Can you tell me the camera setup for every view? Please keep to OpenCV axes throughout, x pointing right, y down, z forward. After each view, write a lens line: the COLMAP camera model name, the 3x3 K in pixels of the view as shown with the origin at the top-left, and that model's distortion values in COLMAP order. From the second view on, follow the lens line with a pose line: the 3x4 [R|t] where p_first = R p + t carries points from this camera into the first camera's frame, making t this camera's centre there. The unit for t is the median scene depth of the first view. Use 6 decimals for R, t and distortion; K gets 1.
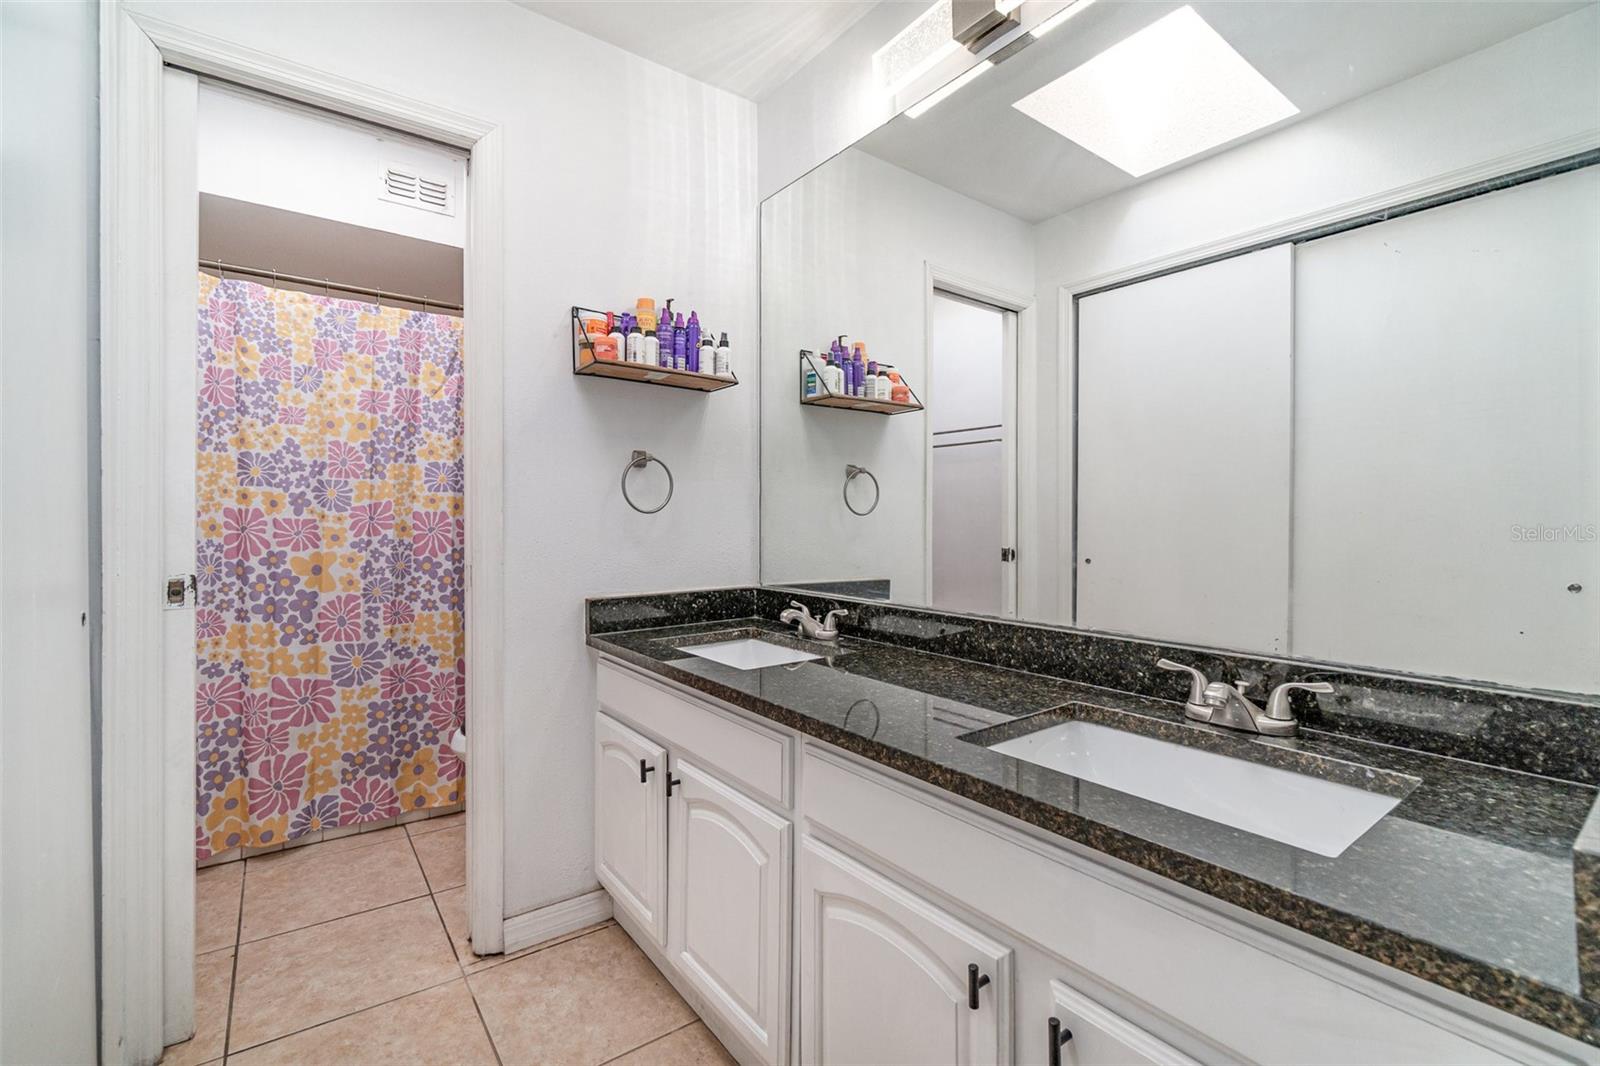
lens RADIAL K [[692.8, 0, 775.5], [0, 692.8, 528.0], [0, 0, 1]] dist [0.000218, -0.000206]
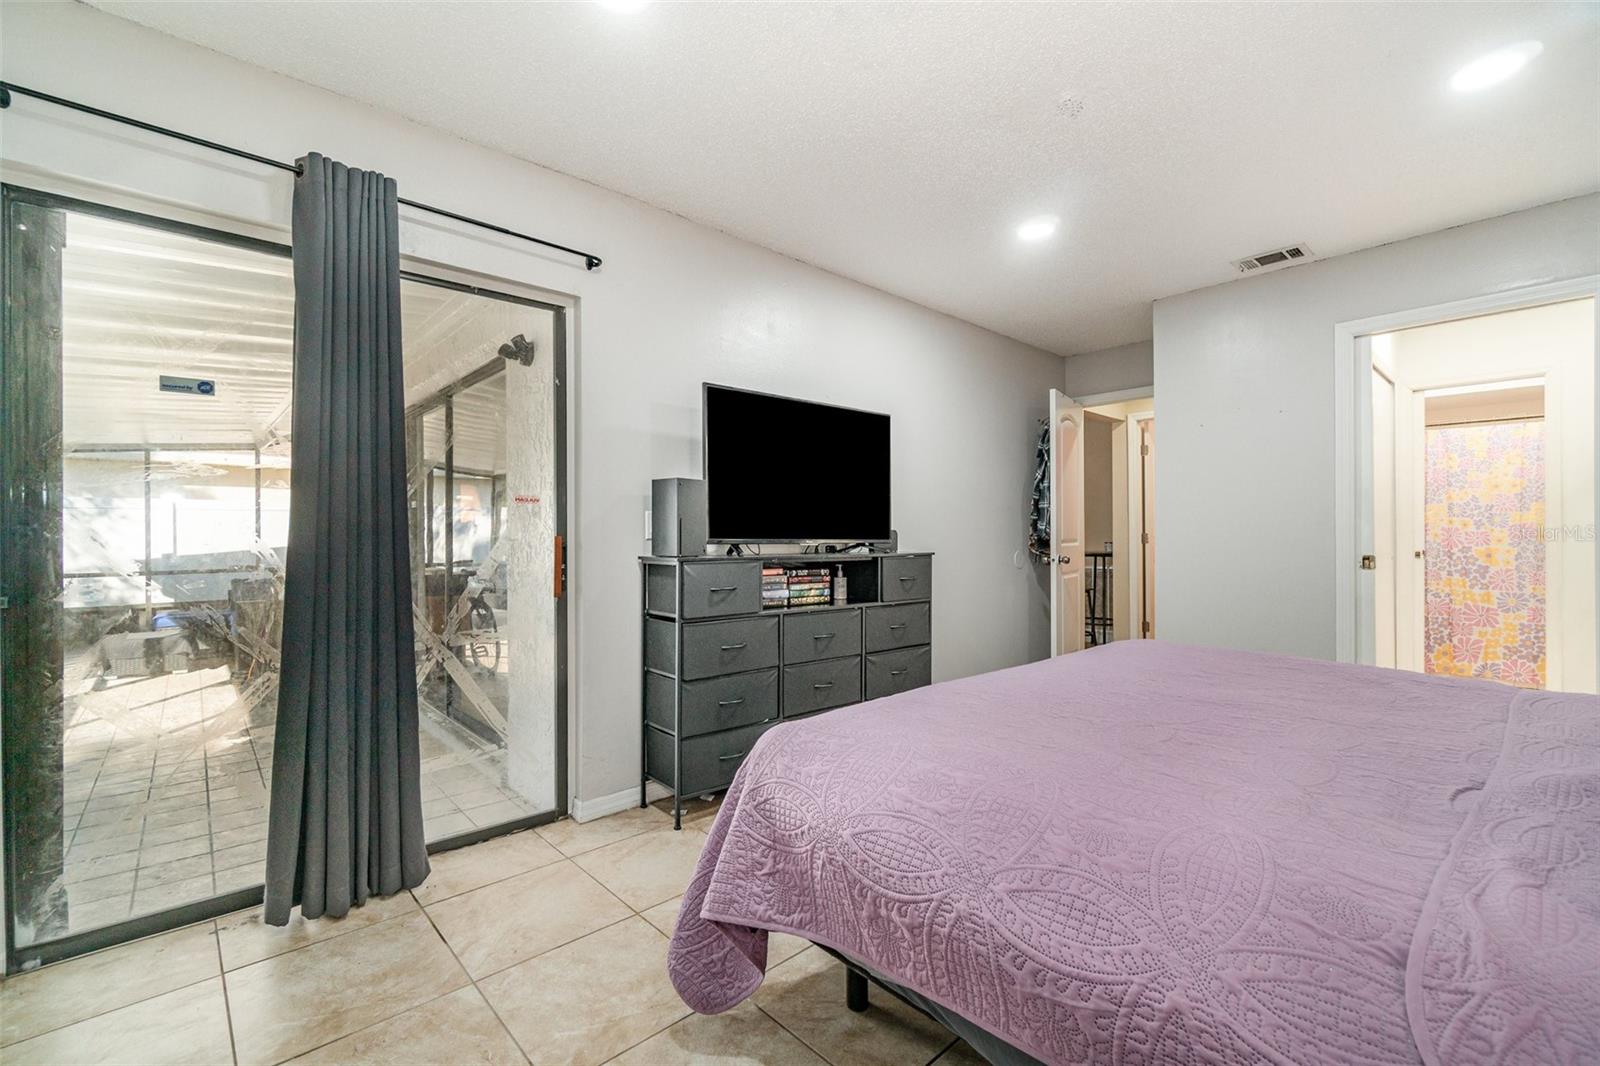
lens RADIAL K [[692.8, 0, 775.5], [0, 692.8, 528.0], [0, 0, 1]] dist [0.000218, -0.000206]
pose [[0.095301, -0.008912, -0.995409, 1.258025], [-0.006559, 0.999933, -0.009581, 0.010951], [0.995427, 0.007442, 0.095236, -1.394324]]
